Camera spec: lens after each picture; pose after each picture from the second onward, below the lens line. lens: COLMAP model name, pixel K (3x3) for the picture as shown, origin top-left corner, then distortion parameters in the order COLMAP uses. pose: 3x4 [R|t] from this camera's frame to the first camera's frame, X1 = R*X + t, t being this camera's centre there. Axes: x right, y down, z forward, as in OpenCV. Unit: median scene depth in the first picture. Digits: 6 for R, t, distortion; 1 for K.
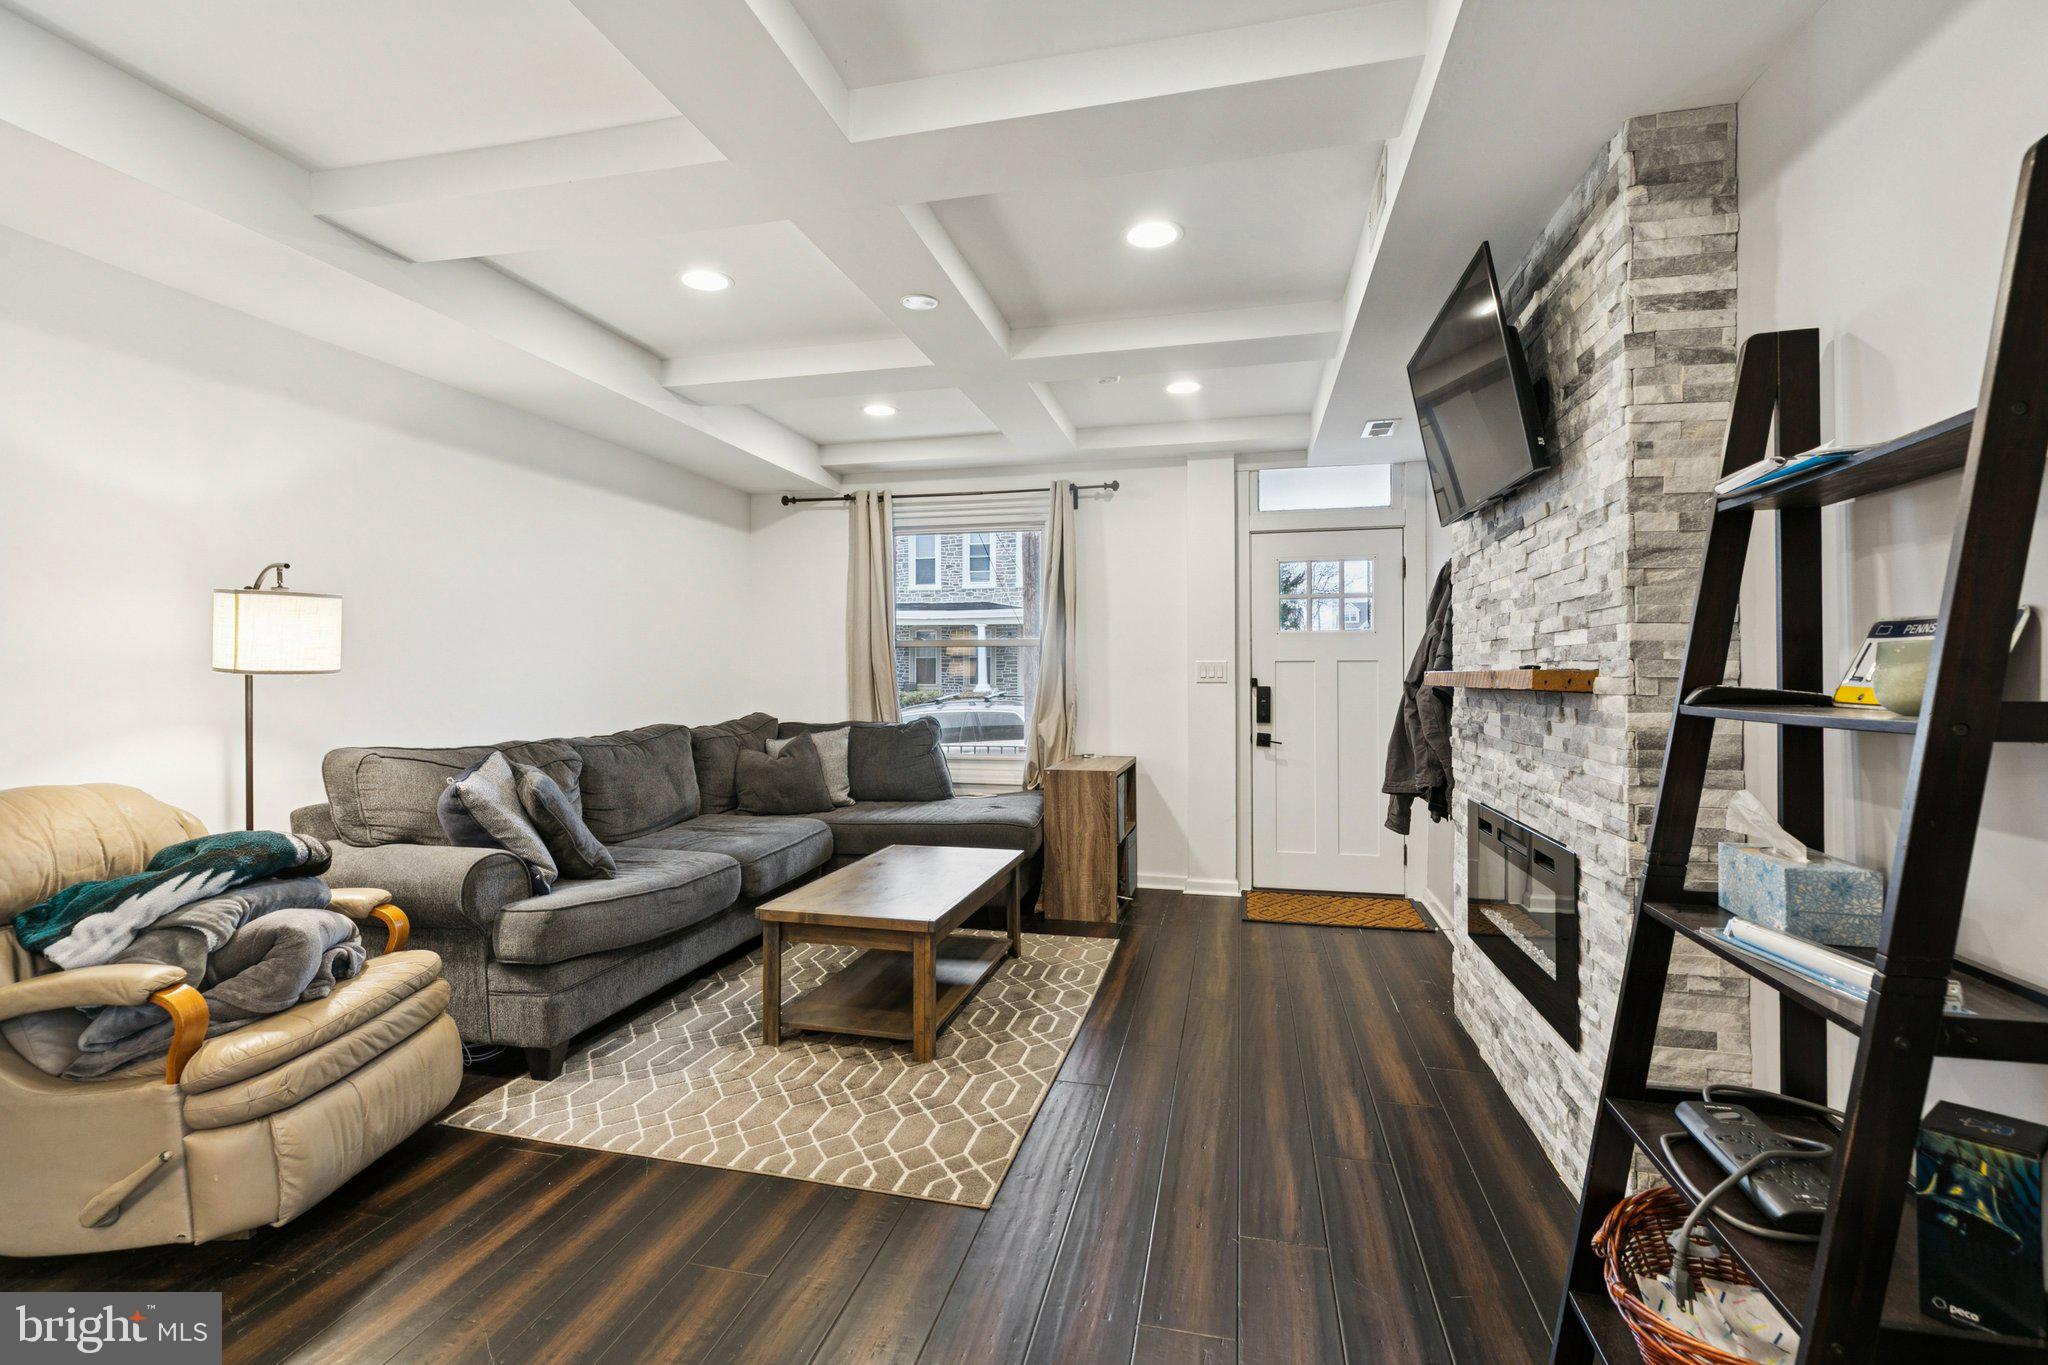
lens RADIAL K [[921.2, 0, 1015.5], [0, 921.2, 674.2], [0, 0, 1]] dist [0.001472, 0.000141]
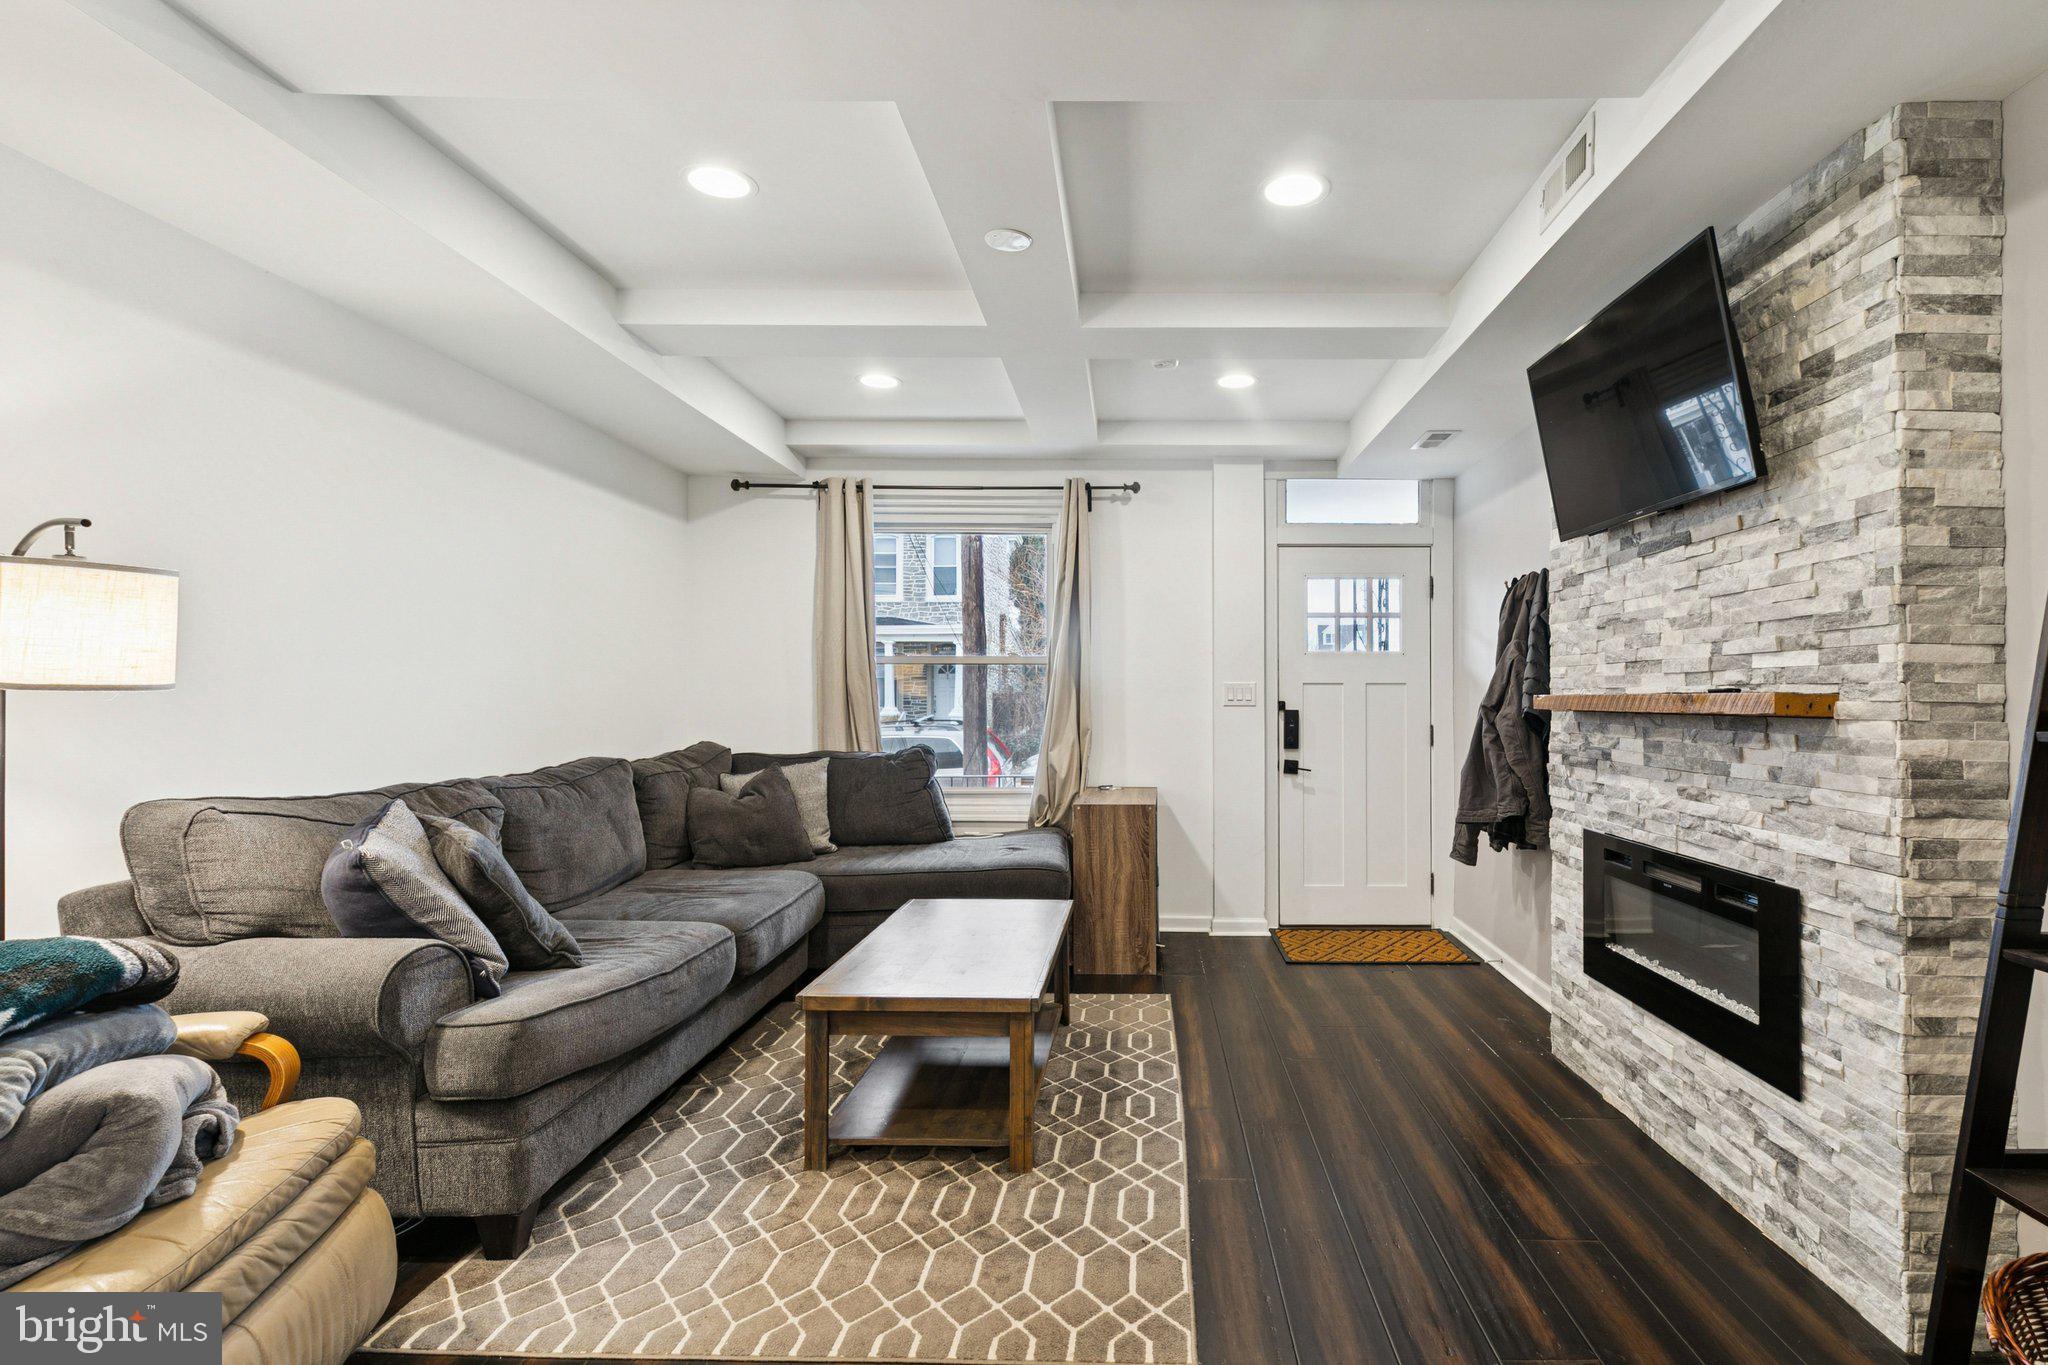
lens RADIAL K [[961.6, 0, 1130.0], [0, 961.6, 695.8], [0, 0, 1]] dist [0.002276, -0.000908]
pose [[0.972577, 0.004354, 0.232539, -0.202622], [-0.004159, 0.999990, -0.001329, 0.001289], [-0.232542, 0.000325, 0.972586, 0.149017]]
